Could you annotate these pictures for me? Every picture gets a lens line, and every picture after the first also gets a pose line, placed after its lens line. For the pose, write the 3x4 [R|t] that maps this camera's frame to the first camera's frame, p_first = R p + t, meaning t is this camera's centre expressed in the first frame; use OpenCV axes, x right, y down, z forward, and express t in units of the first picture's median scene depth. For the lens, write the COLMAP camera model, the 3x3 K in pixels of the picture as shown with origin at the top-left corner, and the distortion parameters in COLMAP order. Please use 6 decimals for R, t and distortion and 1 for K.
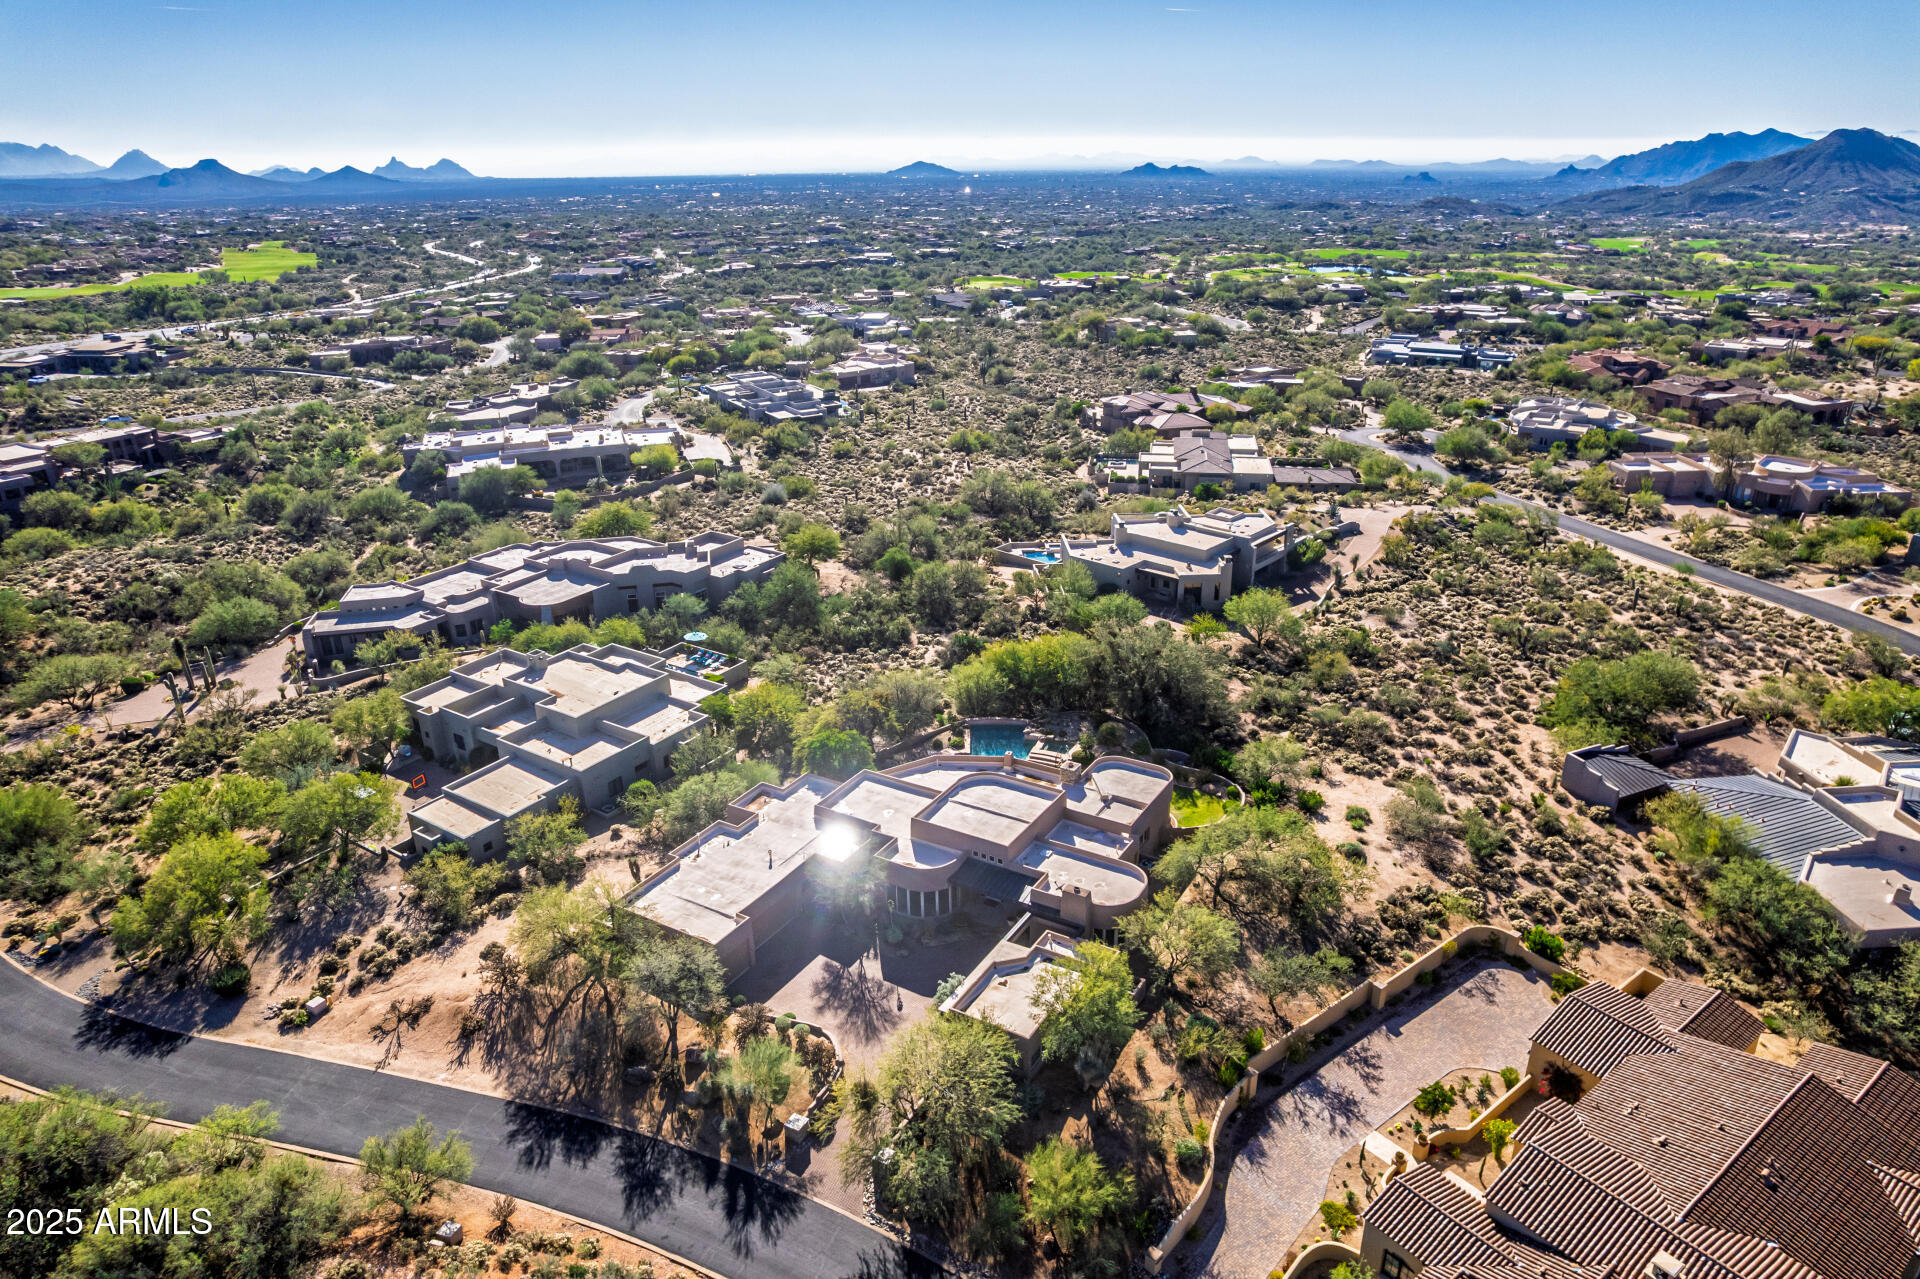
lens RADIAL K [[1225.1, 0, 960.1], [0, 1225.1, 651.5], [0, 0, 1]] dist [-0.071966, 0.060856]
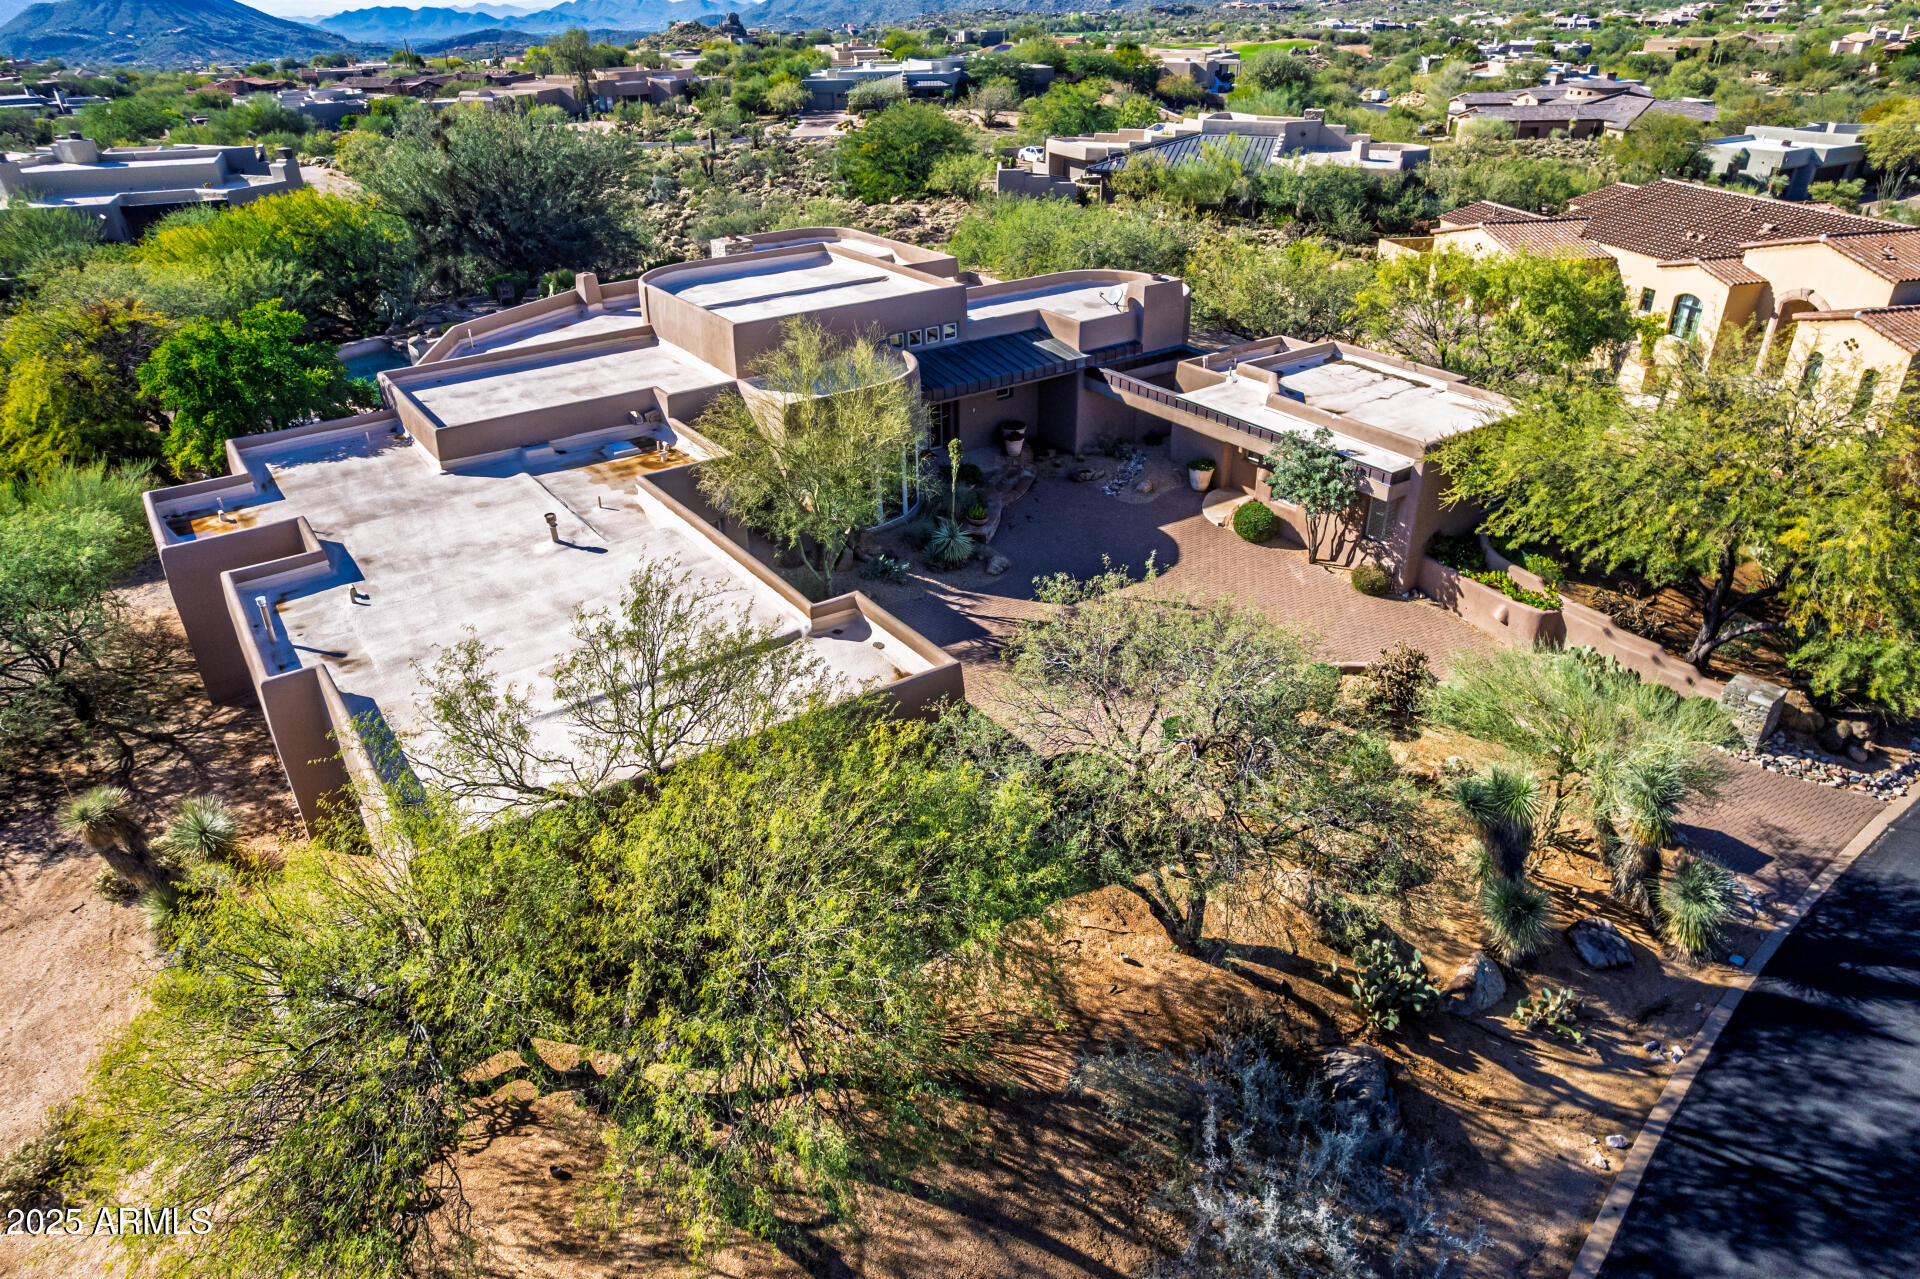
lens RADIAL K [[1244.2, 0, 966.4], [0, 1244.2, 656.0], [0, 0, 1]] dist [-0.083582, 0.073646]
pose [[0.408897, -0.438478, 0.800338, -0.231166], [0.364595, 0.882464, 0.297198, 0.087160], [-0.836585, 0.170276, 0.520704, 0.469309]]
